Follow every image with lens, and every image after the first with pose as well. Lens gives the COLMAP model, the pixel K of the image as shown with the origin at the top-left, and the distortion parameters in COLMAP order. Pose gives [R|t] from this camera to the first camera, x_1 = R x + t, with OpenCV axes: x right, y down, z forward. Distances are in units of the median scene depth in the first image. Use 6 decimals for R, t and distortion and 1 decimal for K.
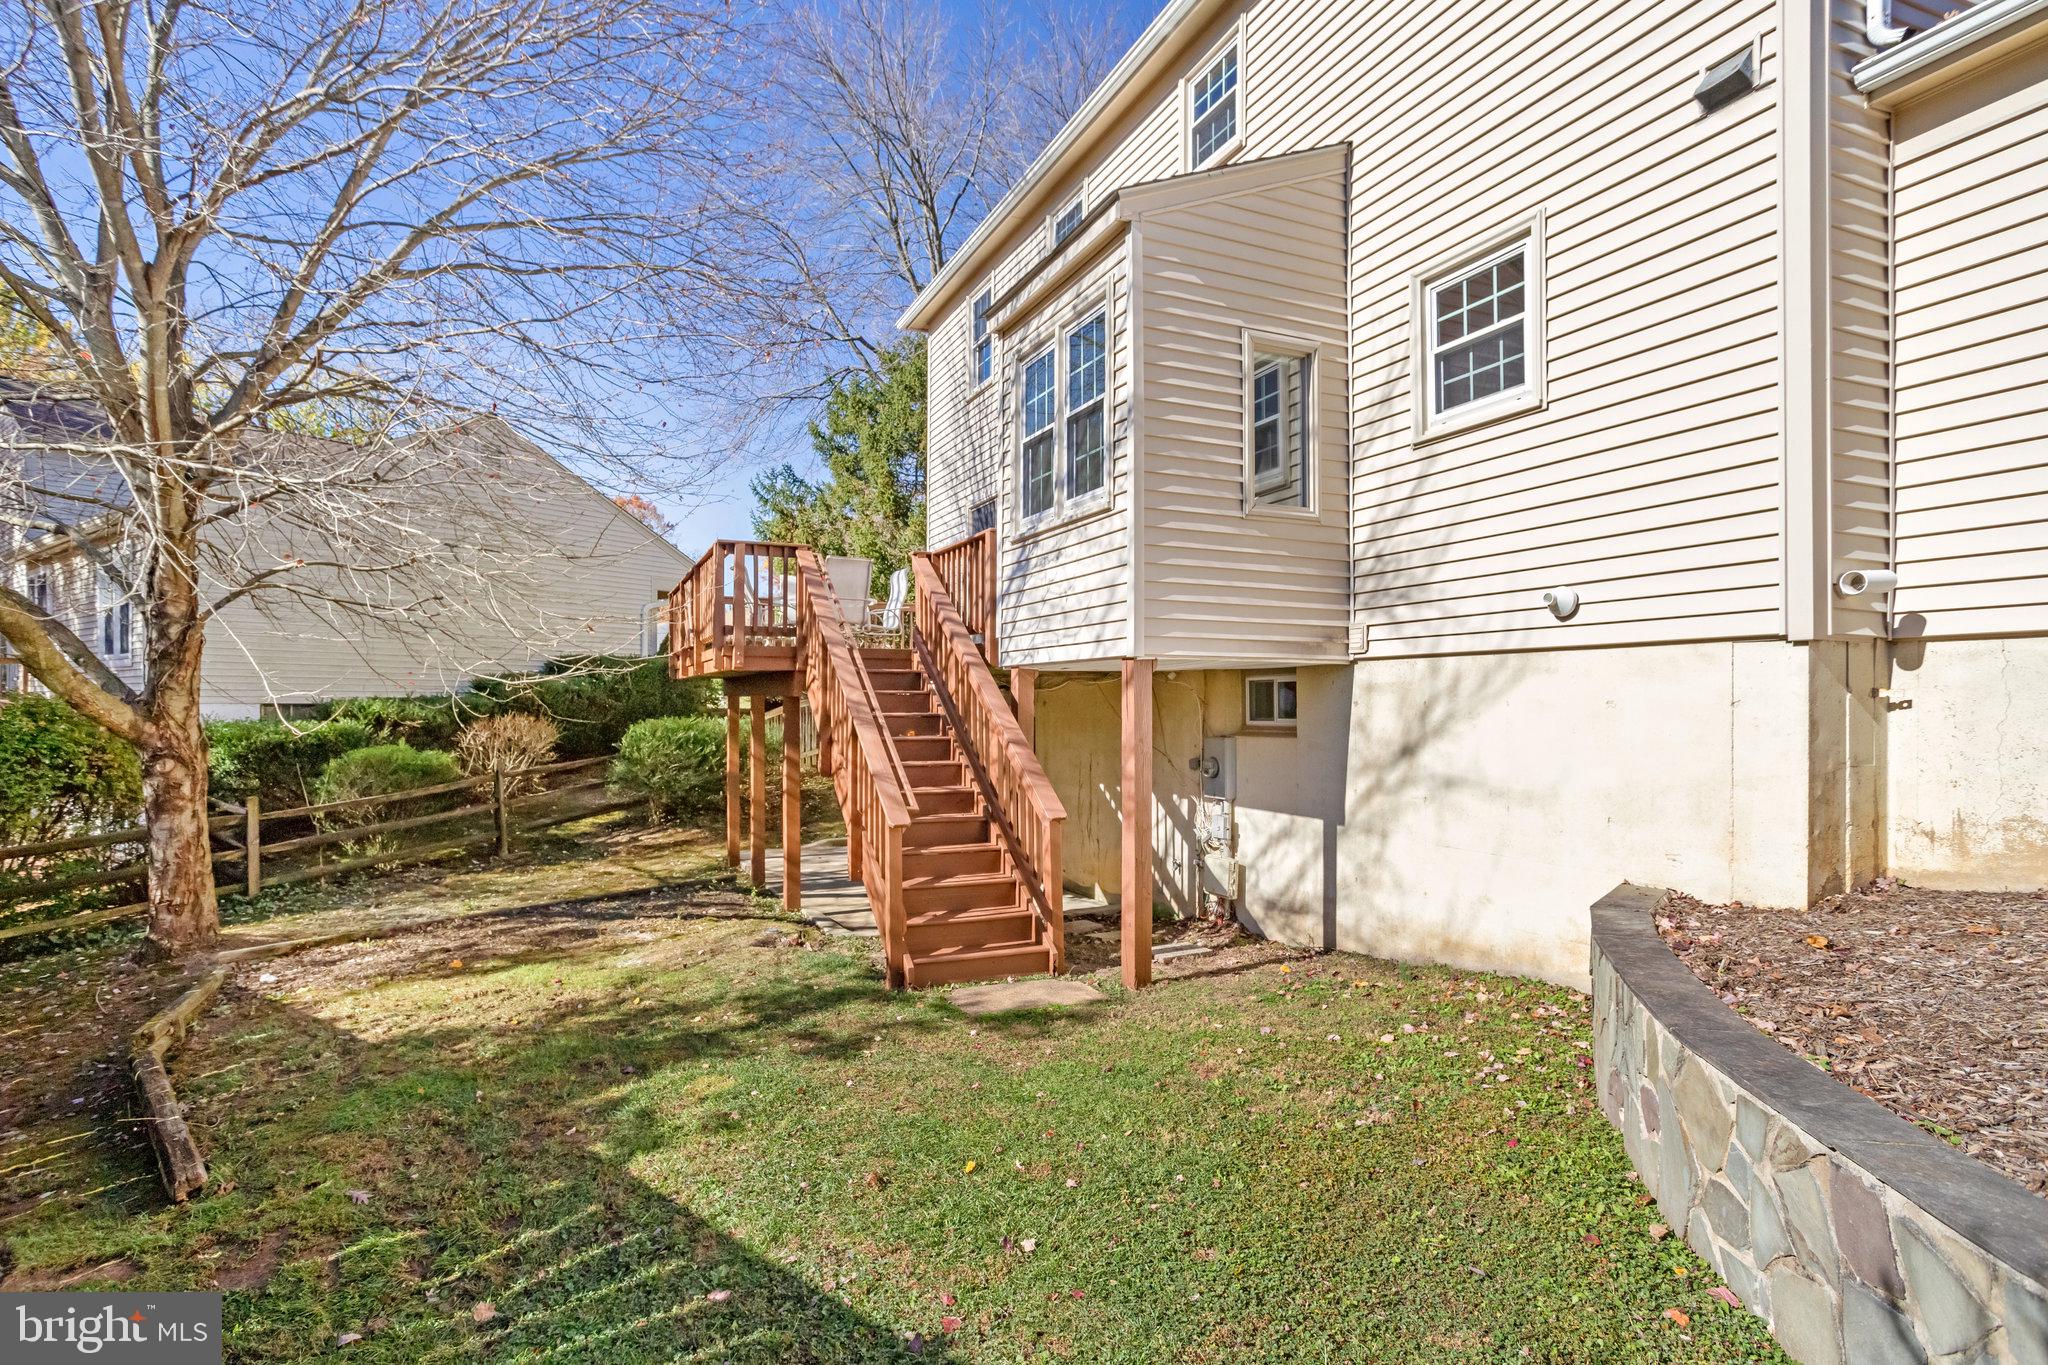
lens RADIAL K [[1016.5, 0, 1026.6], [0, 1016.5, 719.0], [0, 0, 1]] dist [-0.039597, 0.021213]
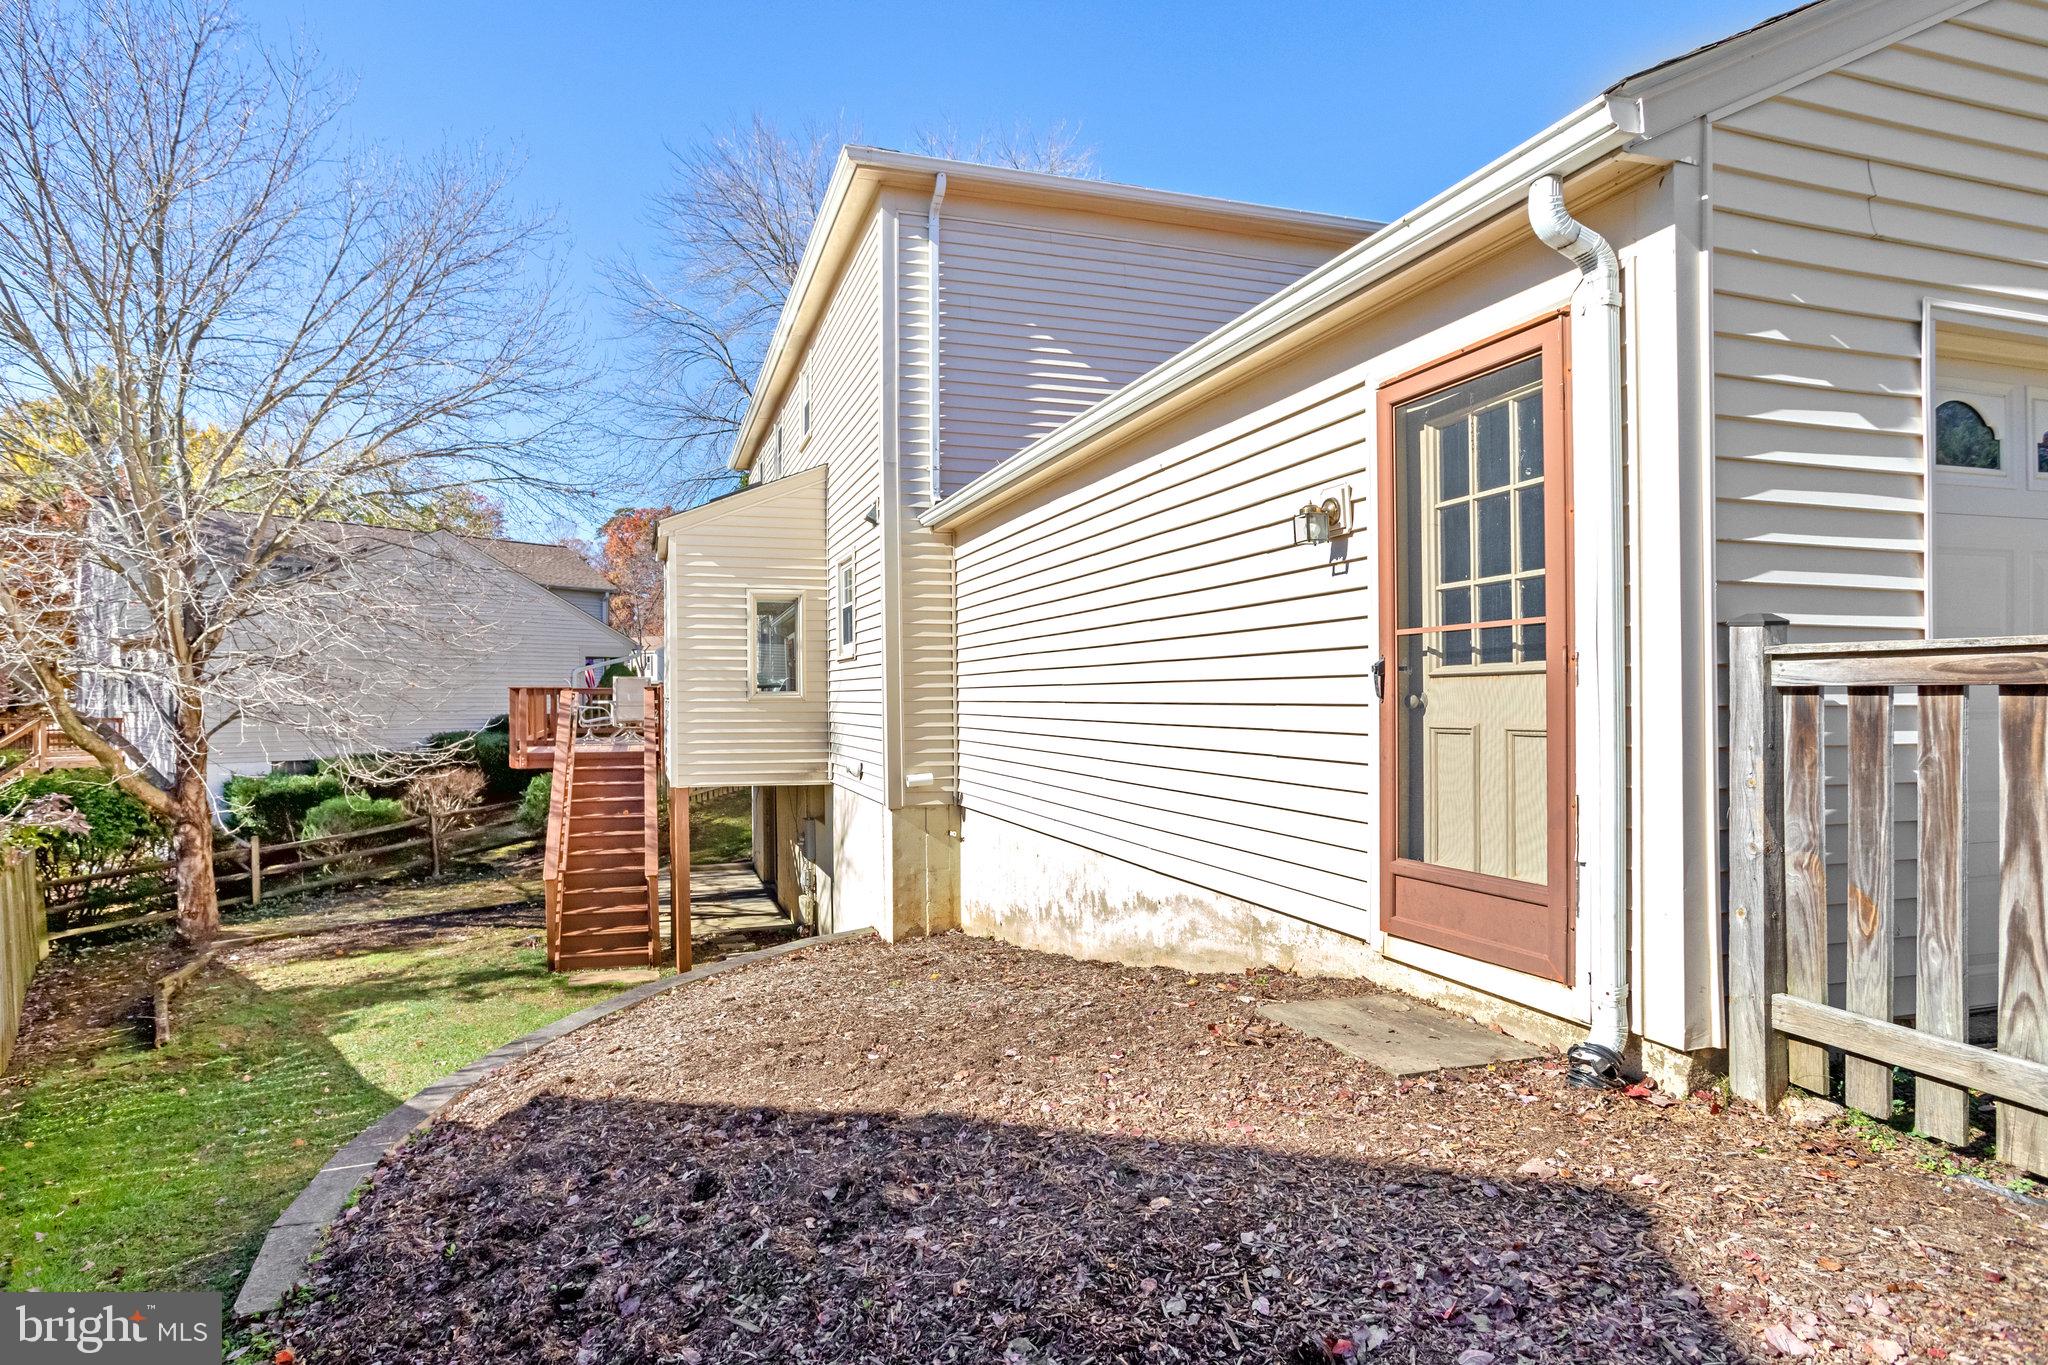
lens RADIAL K [[1136.3, 0, 1019.9], [0, 1136.3, 711.9], [0, 0, 1]] dist [-0.002899, -0.000516]
pose [[0.991993, 0.000340, -0.126293, 0.696277], [0.000987, 0.999945, 0.010444, -0.154075], [0.126290, -0.010485, 0.991938, -0.640818]]
